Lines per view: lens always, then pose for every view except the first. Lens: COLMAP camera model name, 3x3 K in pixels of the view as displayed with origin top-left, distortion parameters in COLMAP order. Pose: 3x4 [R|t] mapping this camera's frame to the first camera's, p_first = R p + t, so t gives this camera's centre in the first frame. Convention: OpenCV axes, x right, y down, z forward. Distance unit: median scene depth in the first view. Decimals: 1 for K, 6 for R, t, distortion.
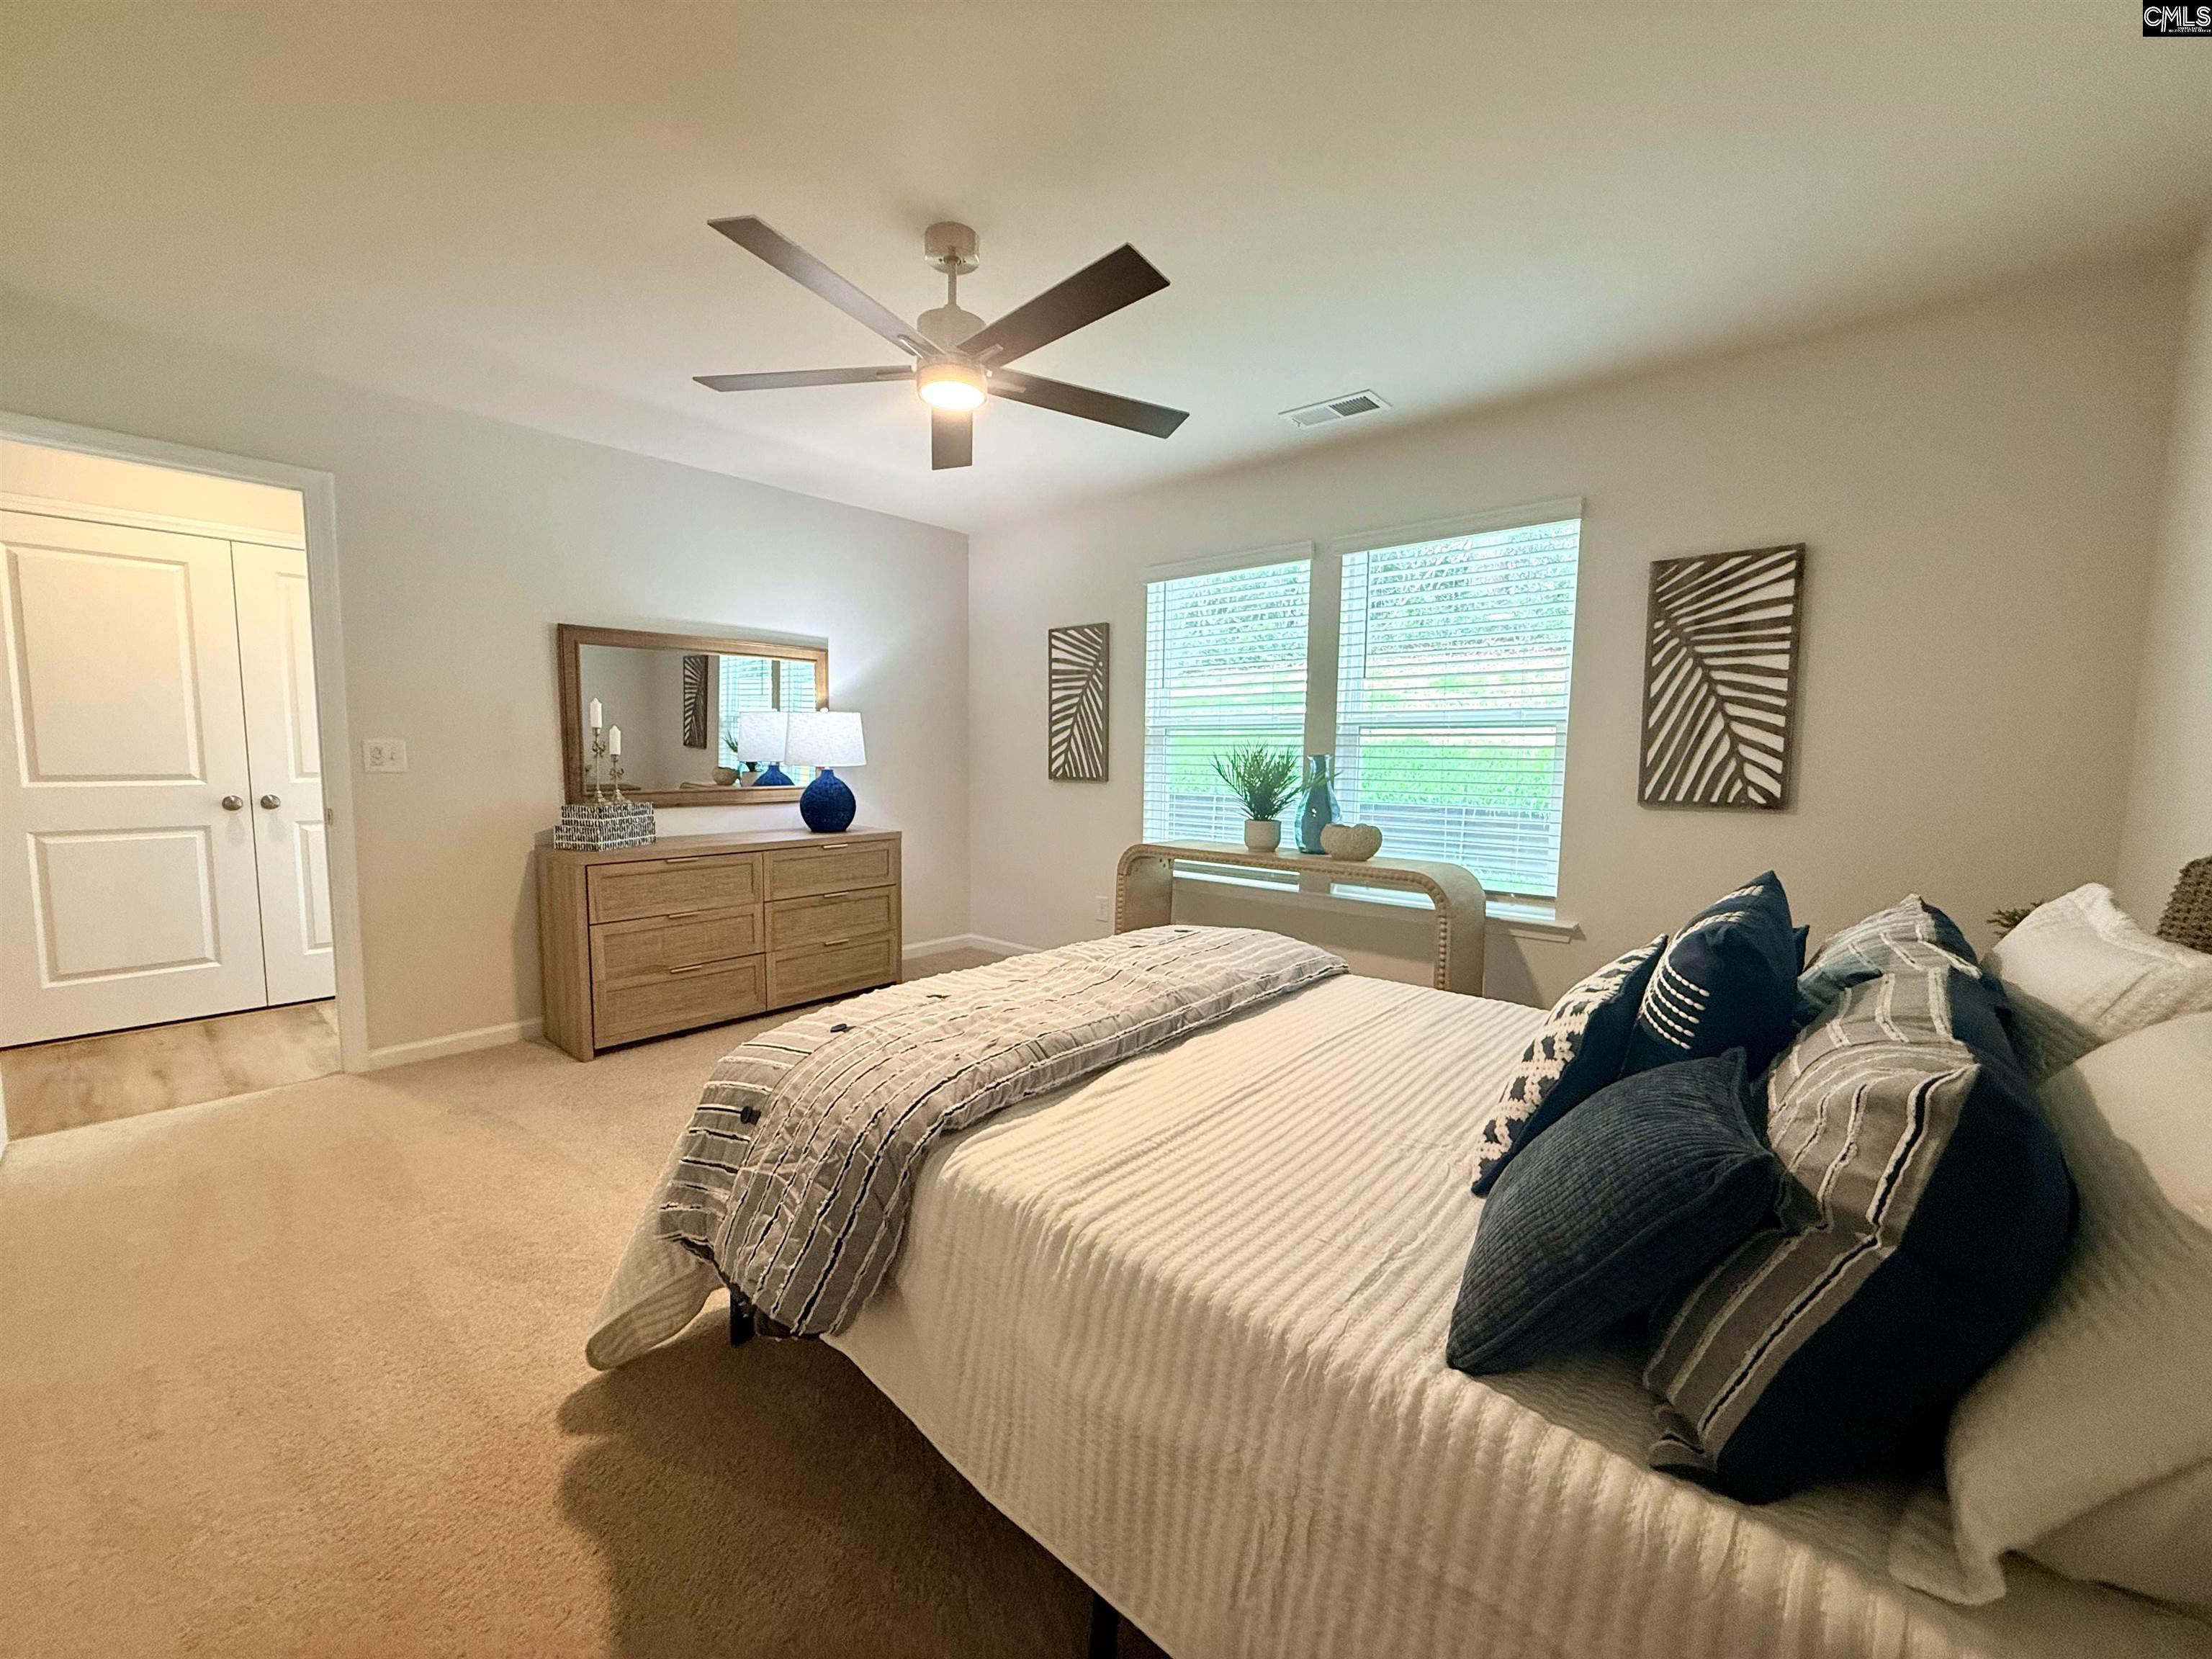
lens RADIAL K [[883.7, 0, 1105.2], [0, 883.7, 827.6], [0, 0, 1]] dist [-0.000275, -0.000471]
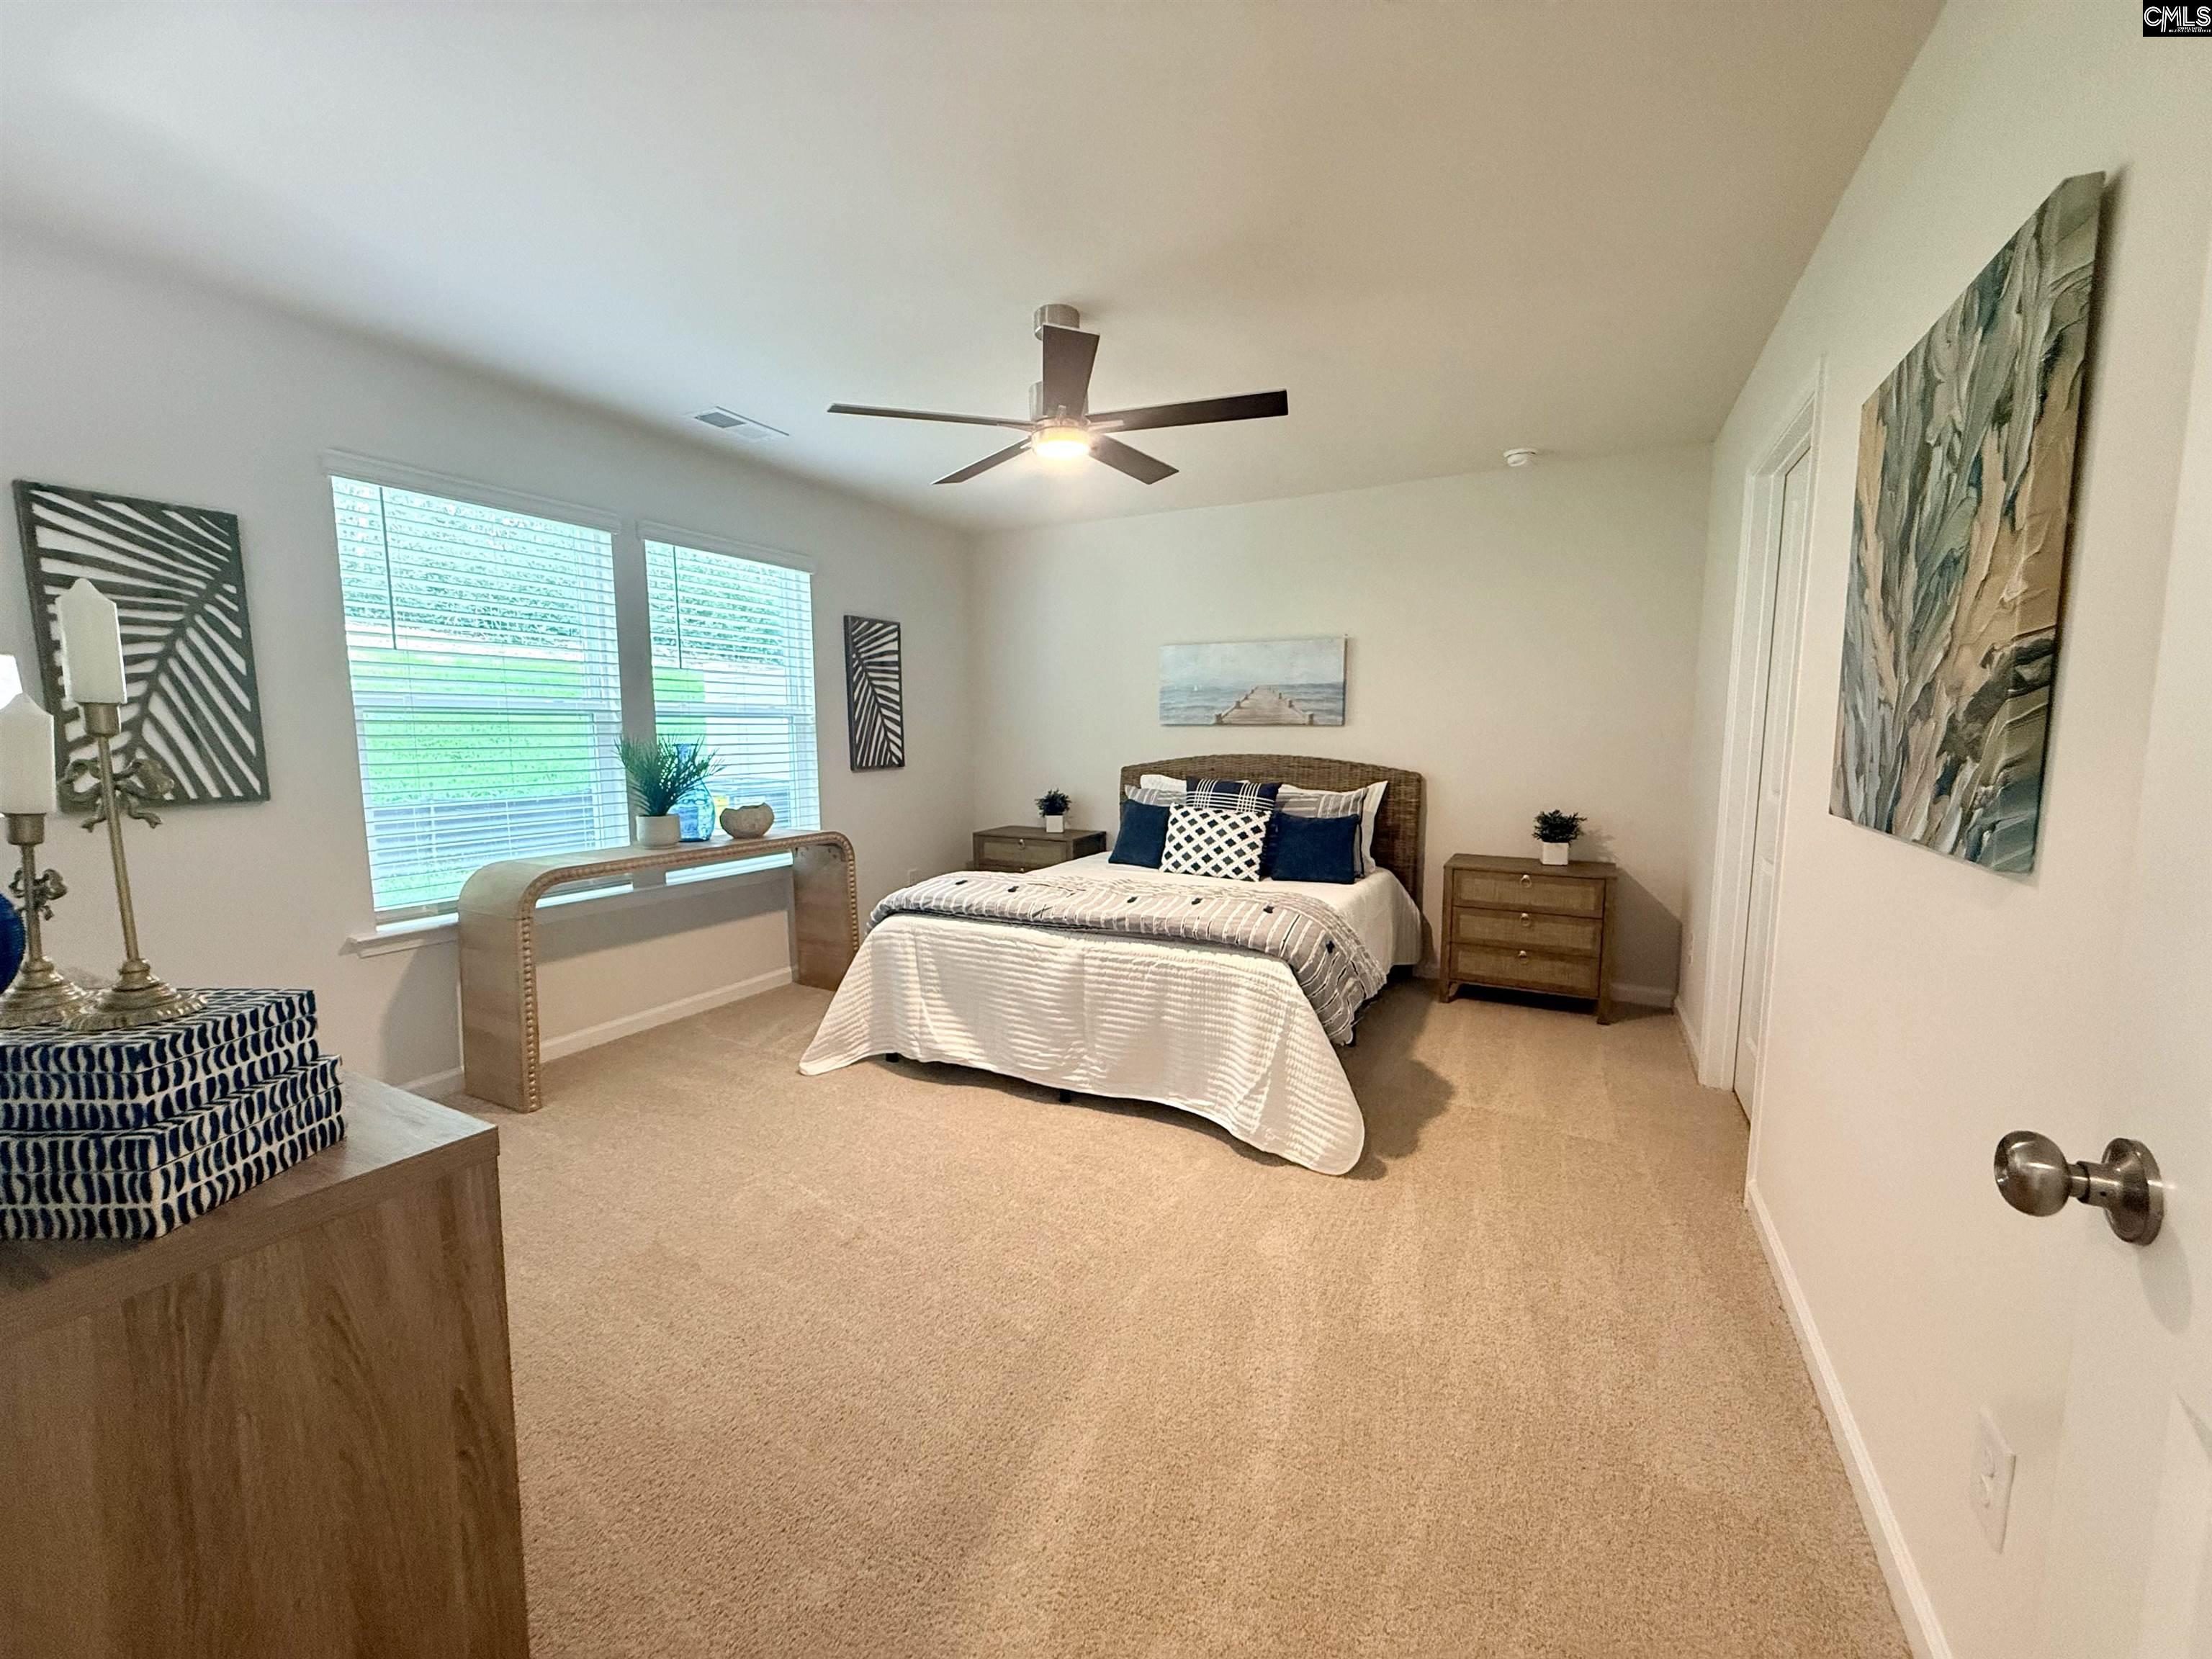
lens RADIAL K [[883.7, 0, 1106.9], [0, 883.7, 832.3], [0, 0, 1]] dist [-0.000275, -0.000471]
pose [[-0.239787, -0.113489, 0.964169, -0.996310], [0.092600, 0.985942, 0.139082, -0.090480], [-0.966399, 0.122632, -0.225907, 0.903832]]
